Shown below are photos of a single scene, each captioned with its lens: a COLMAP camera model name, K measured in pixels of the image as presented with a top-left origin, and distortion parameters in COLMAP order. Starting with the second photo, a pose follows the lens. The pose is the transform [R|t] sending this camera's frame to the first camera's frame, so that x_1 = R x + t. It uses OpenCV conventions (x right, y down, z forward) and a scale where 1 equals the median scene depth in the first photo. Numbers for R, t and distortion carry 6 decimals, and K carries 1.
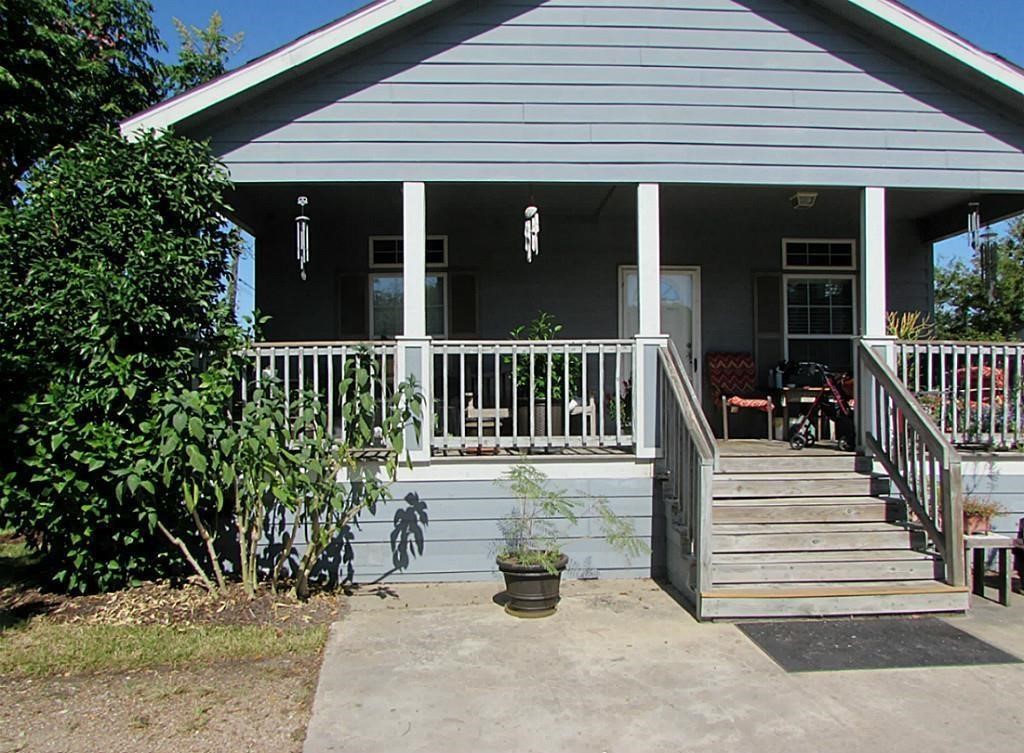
lens RADIAL K [[754.4, 0, 512.0], [0, 754.4, 376.5], [0, 0, 1]] dist [-0.001410, 0.000322]
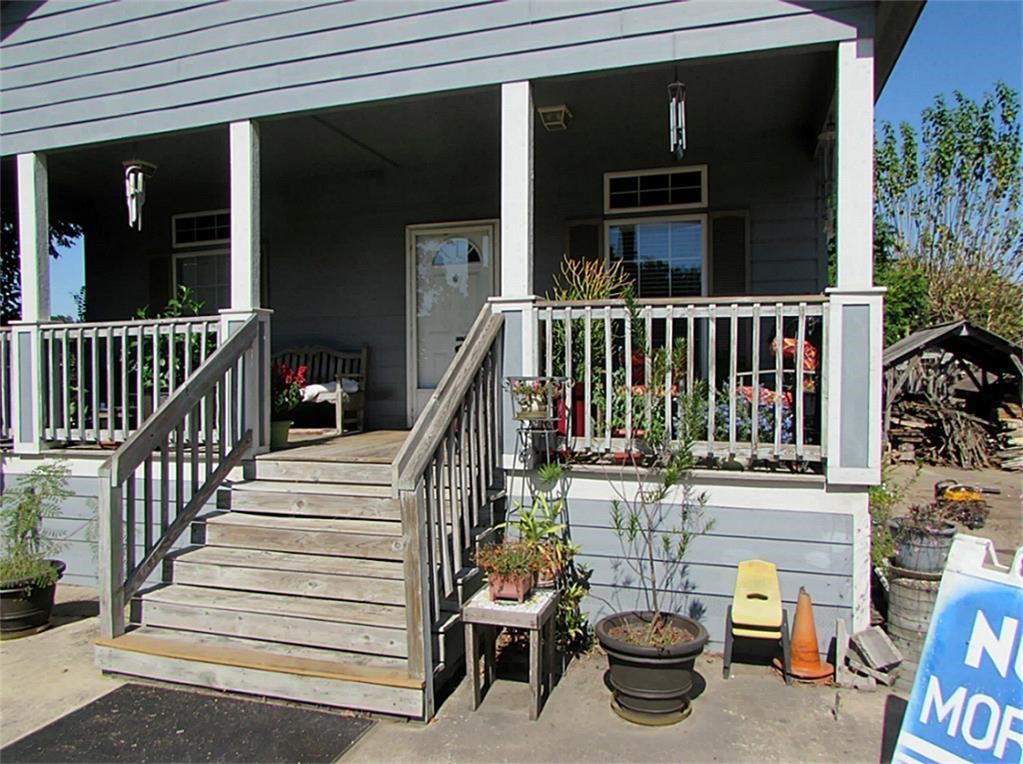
lens RADIAL K [[720.7, 0, 511.5], [0, 720.7, 382.0], [0, 0, 1]] dist [0.030426, -0.001948]
pose [[0.931663, 0.006146, -0.363271, 0.652803], [0.016275, 0.998147, 0.058626, -0.017260], [0.362959, -0.060532, 0.929837, 0.315179]]
